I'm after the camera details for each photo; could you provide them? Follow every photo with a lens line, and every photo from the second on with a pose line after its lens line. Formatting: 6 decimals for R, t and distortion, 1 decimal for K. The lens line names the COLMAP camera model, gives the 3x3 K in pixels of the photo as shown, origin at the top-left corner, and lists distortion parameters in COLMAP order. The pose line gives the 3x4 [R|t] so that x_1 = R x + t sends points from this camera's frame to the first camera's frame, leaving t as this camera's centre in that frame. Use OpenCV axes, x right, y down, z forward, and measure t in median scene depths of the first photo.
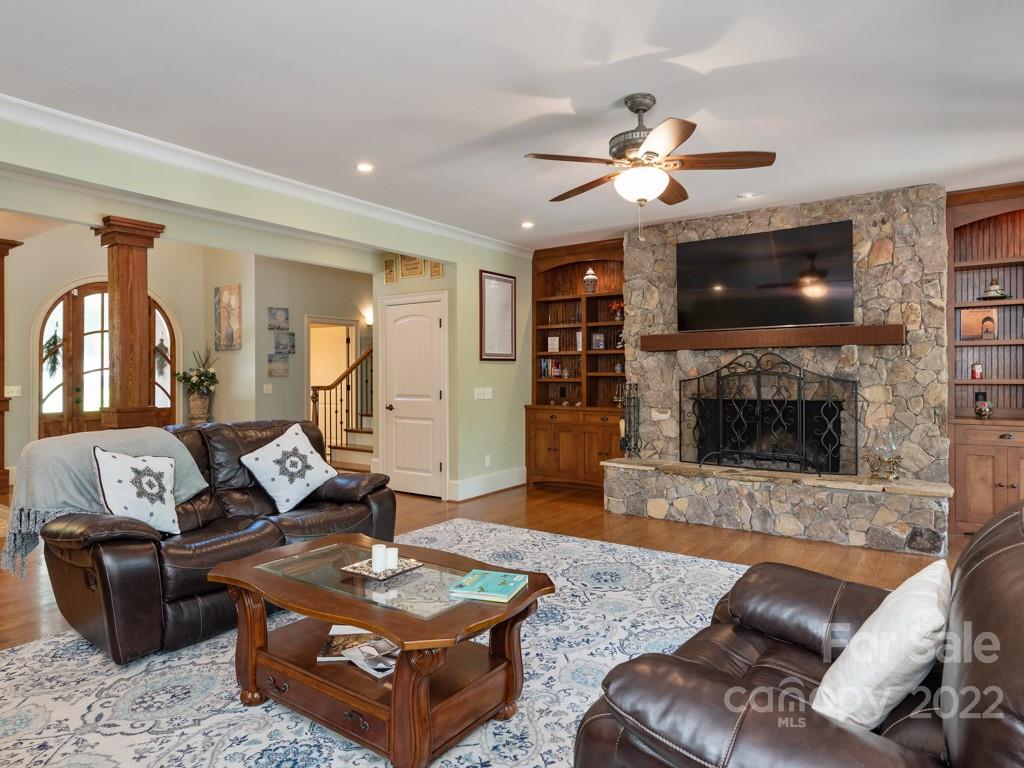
lens RADIAL K [[619.2, 0, 514.0], [0, 619.2, 374.1], [0, 0, 1]] dist [0.003714, 0.000518]
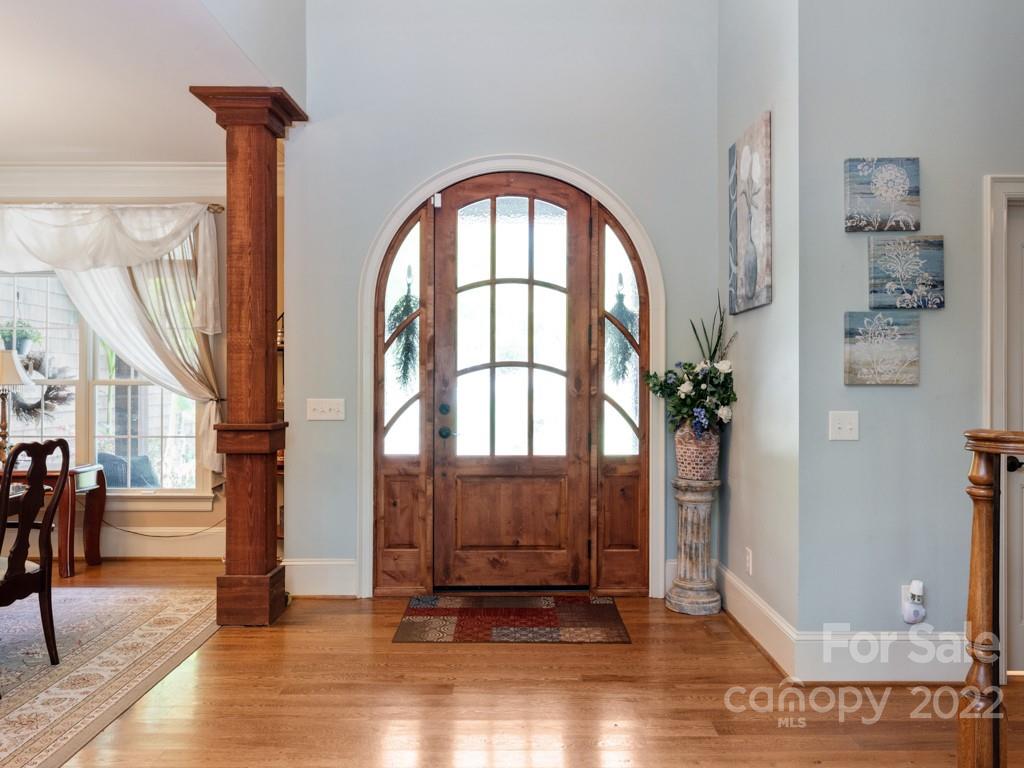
lens RADIAL K [[769.6, 0, 512.5], [0, 769.6, 379.3], [0, 0, 1]] dist [-0.028346, -0.009880]
pose [[0.576378, 0.006518, -0.817157, -0.180798], [-0.002831, 0.999978, 0.005980, -0.000719], [0.817178, -0.001133, 0.576384, 0.643119]]
